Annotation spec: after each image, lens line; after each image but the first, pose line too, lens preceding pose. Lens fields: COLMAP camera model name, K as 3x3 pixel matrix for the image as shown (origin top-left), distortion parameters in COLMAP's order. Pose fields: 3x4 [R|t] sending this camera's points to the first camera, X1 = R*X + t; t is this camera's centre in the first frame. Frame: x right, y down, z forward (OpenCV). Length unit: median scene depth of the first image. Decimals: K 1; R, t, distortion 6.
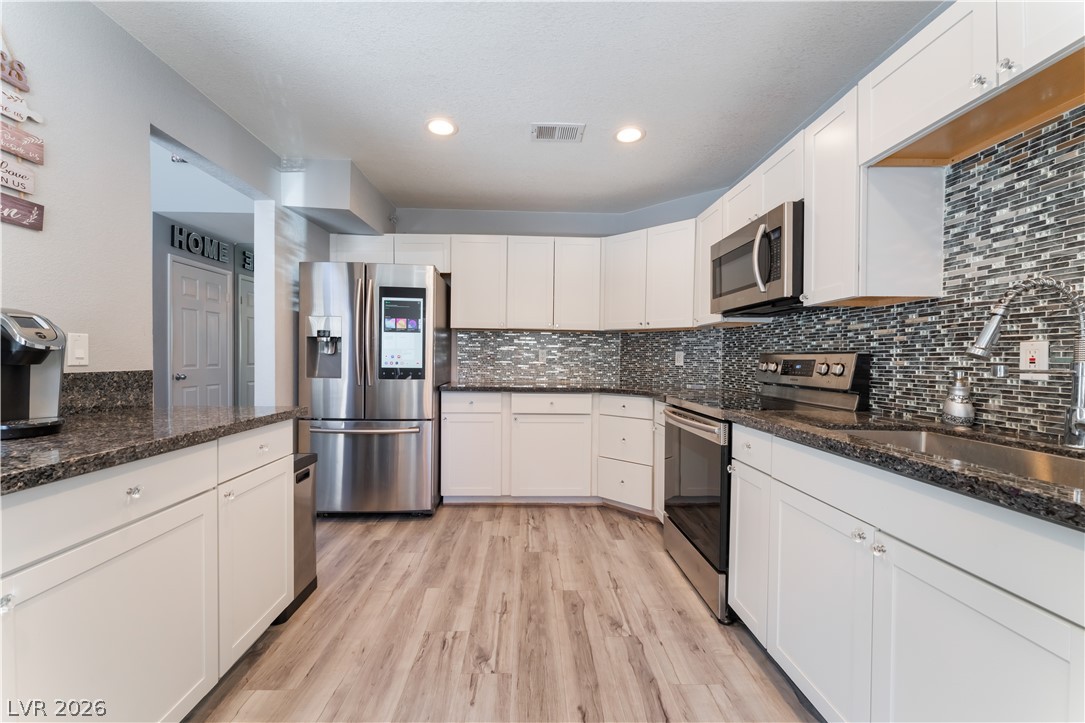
lens RADIAL K [[437.3, 0, 542.5], [0, 437.3, 361.5], [0, 0, 1]] dist [0.002210, 0.000427]
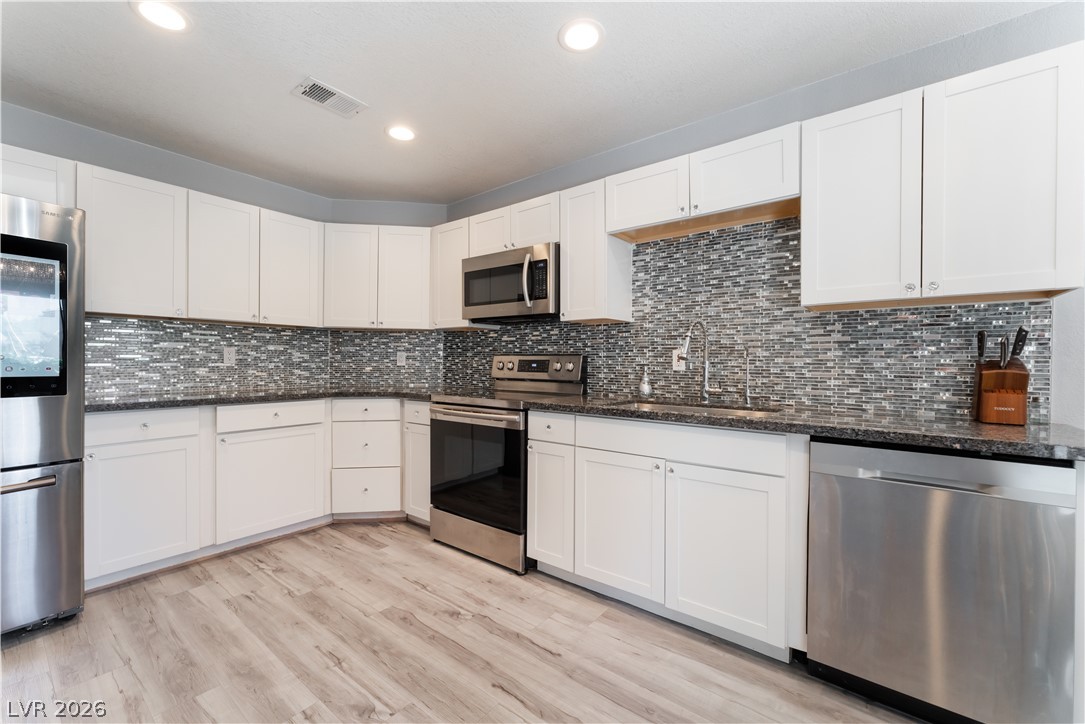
lens RADIAL K [[442.2, 0, 542.5], [0, 442.2, 362.0], [0, 0, 1]] dist [0.000419, 0.000126]
pose [[0.639464, -0.009078, 0.768768, -0.417246], [0.006516, 0.999958, 0.006388, -0.005936], [-0.768794, 0.000925, 0.639496, 0.132807]]
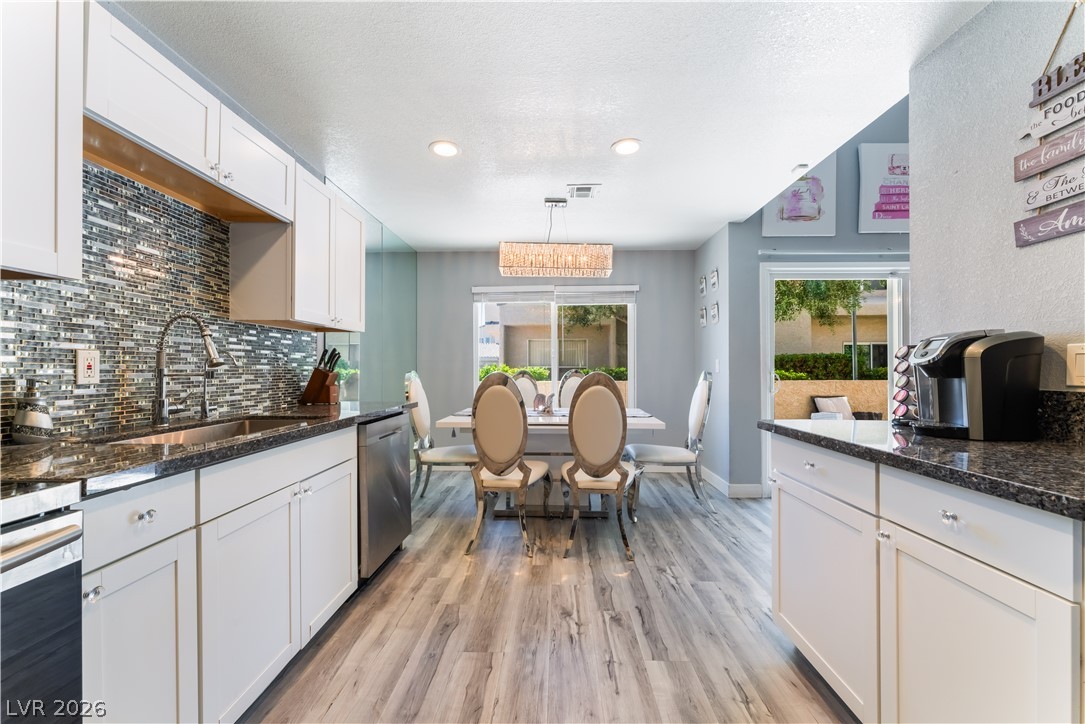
lens RADIAL K [[442.2, 0, 542.5], [0, 442.2, 362.0], [0, 0, 1]] dist [0.000419, 0.000126]
pose [[-0.997962, -0.008210, 0.063278, -0.072163], [-0.008642, 0.999941, -0.006555, -0.010287], [-0.063221, -0.007089, -0.997974, 1.189200]]
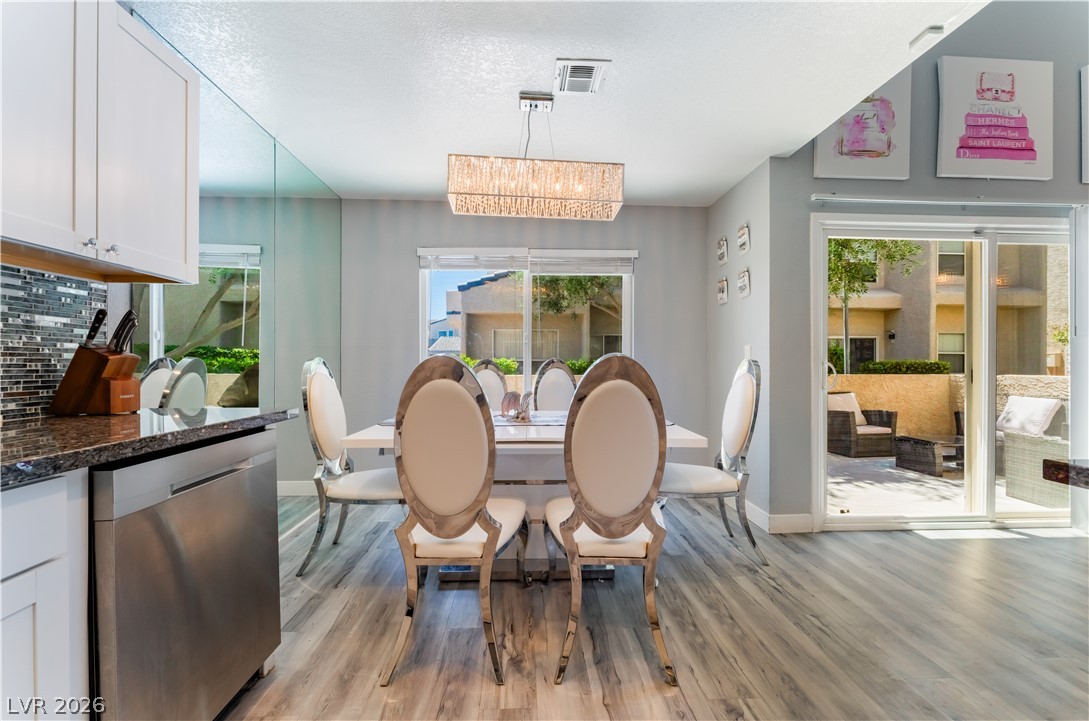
lens RADIAL K [[443.8, 0, 544.5], [0, 443.8, 360.5], [0, 0, 1]] dist [0.000419, 0.000126]
pose [[-0.999727, -0.012106, -0.019968, -0.022235], [-0.012106, 0.999927, -0.000099, 0.016123], [0.019968, 0.000143, -0.999801, 0.675840]]
